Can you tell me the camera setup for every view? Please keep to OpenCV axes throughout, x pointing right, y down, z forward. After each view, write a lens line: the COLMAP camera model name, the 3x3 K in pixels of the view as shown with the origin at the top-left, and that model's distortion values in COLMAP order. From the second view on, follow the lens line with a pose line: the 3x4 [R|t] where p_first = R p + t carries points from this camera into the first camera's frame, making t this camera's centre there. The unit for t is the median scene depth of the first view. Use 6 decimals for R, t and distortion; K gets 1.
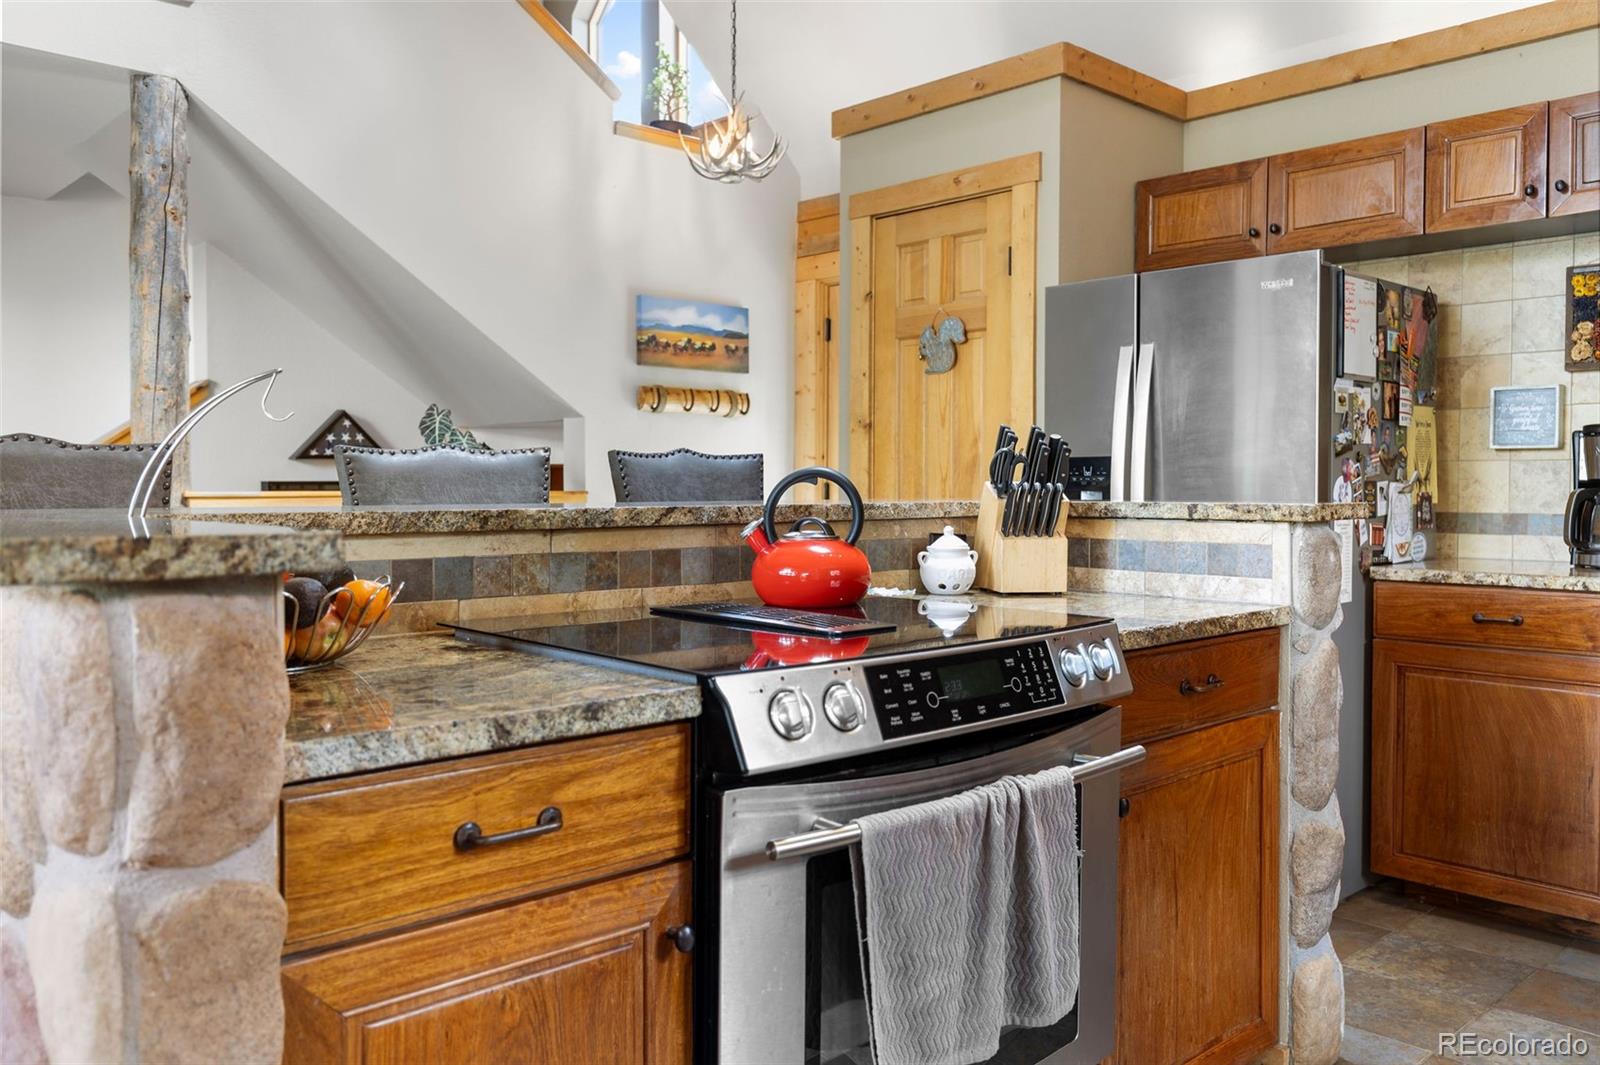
lens RADIAL K [[1258.7, 0, 799.1], [0, 1258.7, 505.1], [0, 0, 1]] dist [0.002450, 0.001567]
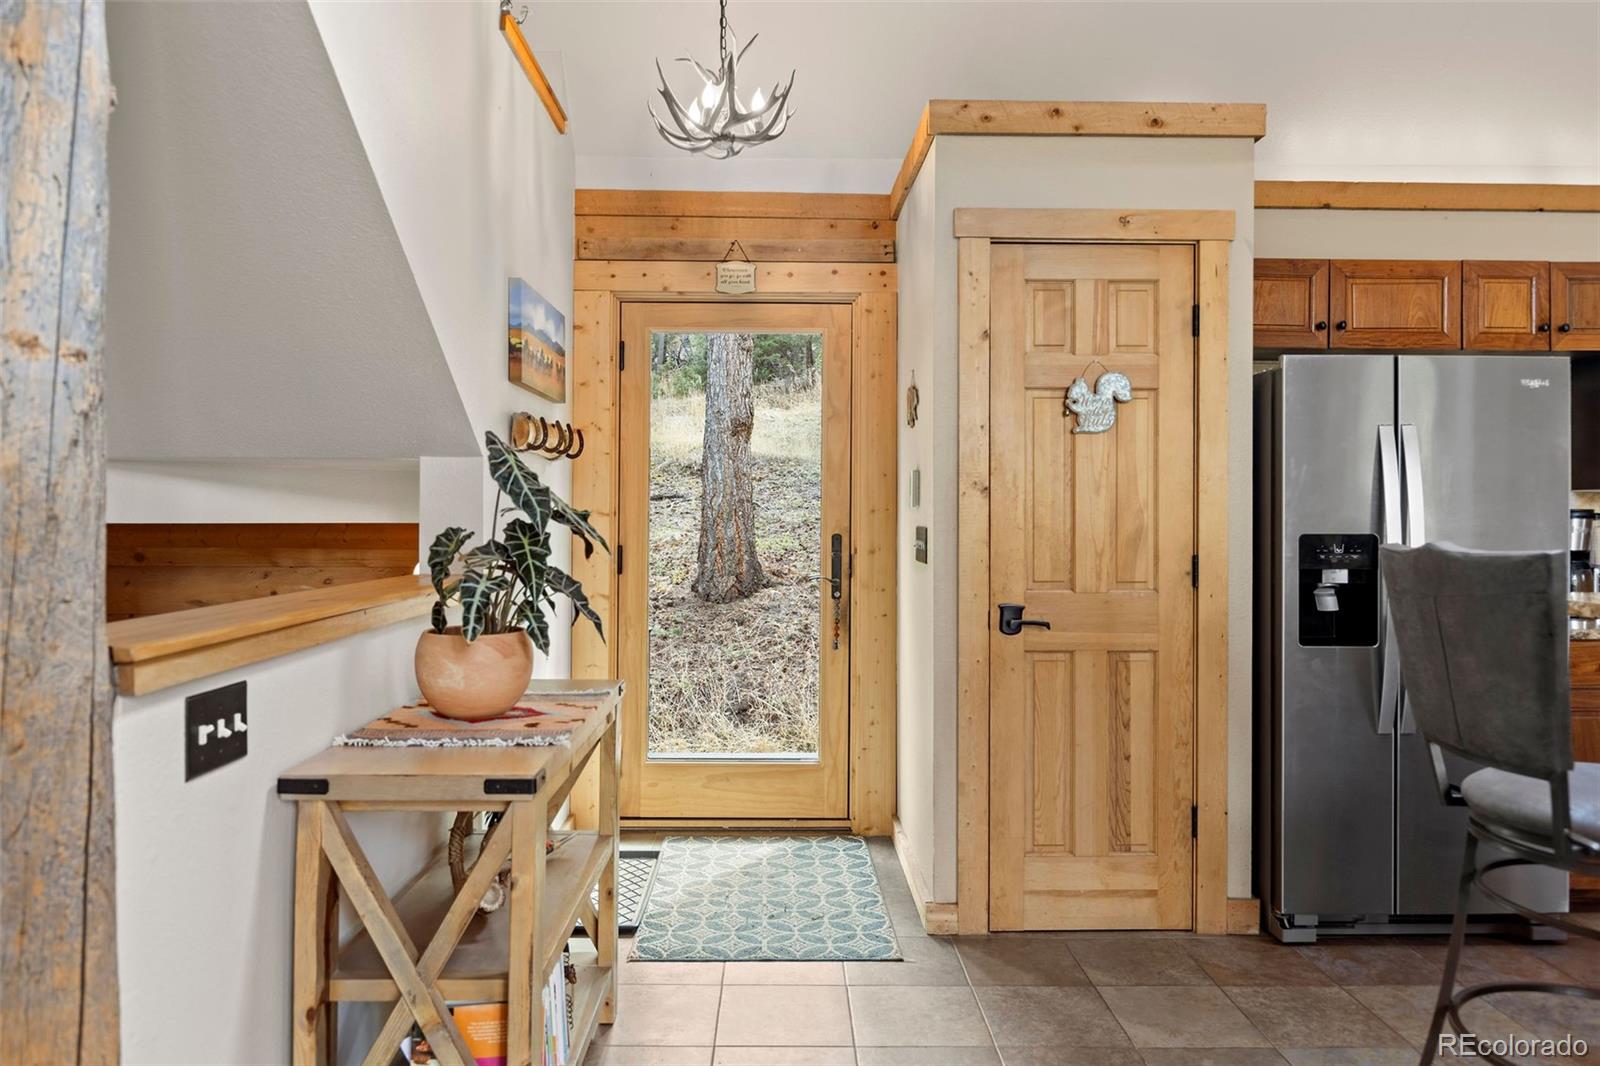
lens RADIAL K [[1068.4, 0, 800.2], [0, 1068.4, 512.4], [0, 0, 1]] dist [-0.000166, -0.000633]
pose [[0.670313, 0.001766, 0.742076, -0.587399], [0.009372, 0.999897, -0.010845, -0.044232], [-0.742019, 0.014224, 0.670228, 0.661625]]
